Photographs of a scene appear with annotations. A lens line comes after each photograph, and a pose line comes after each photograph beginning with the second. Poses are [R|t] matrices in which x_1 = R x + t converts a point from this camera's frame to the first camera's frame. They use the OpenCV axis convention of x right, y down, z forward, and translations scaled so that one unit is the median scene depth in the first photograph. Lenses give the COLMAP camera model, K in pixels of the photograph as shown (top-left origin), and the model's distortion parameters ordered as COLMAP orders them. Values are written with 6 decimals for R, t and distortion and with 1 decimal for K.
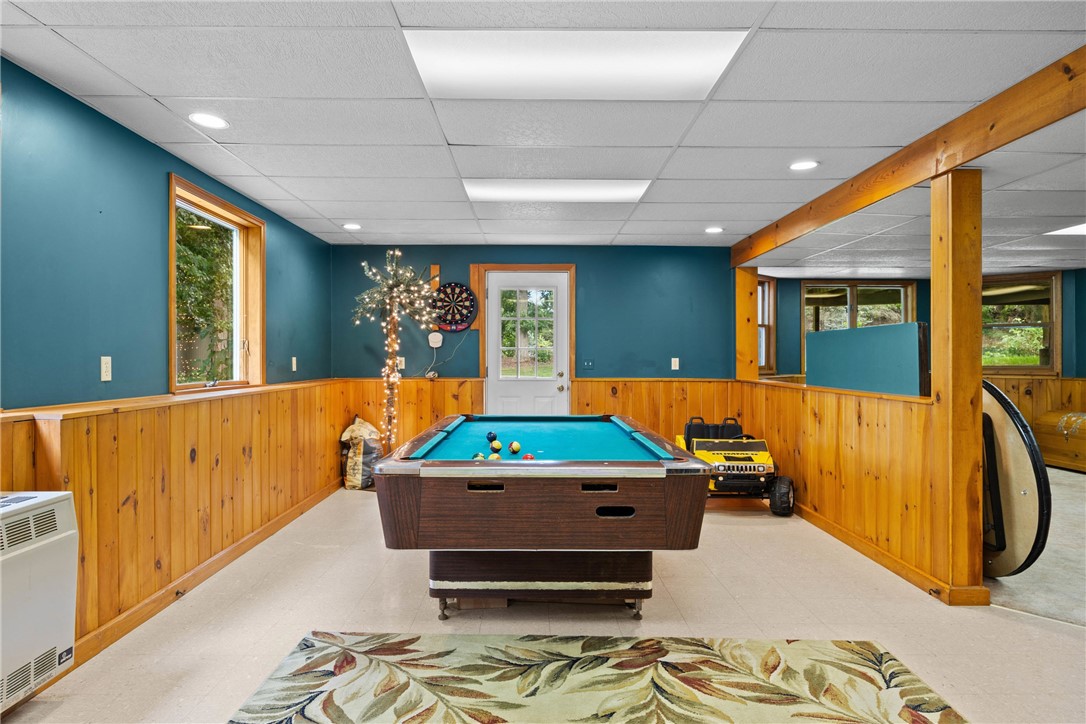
lens RADIAL K [[637.2, 0, 539.4], [0, 637.2, 358.5], [0, 0, 1]] dist [-0.000165, -0.000915]
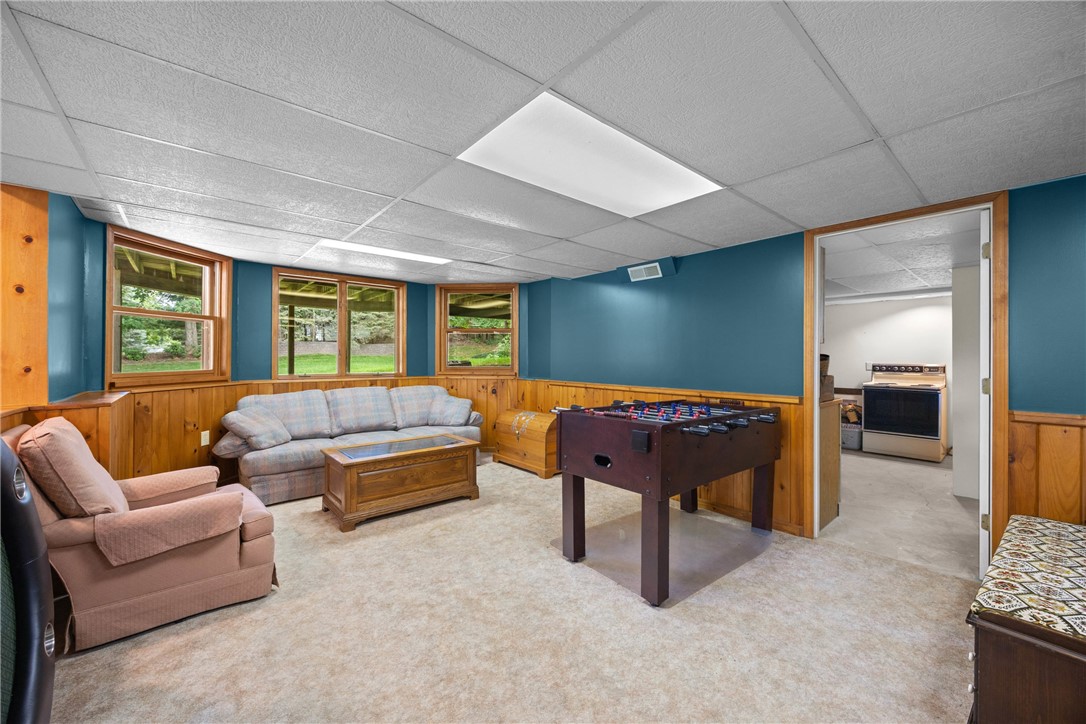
lens RADIAL K [[421.5, 0, 541.7], [0, 421.5, 357.7], [0, 0, 1]] dist [0.000148, -0.000477]
pose [[0.764404, 0.001212, 0.644736, 0.360913], [-0.001152, 0.999999, -0.000514, -0.004197], [-0.644736, -0.000350, 0.764405, 0.392332]]
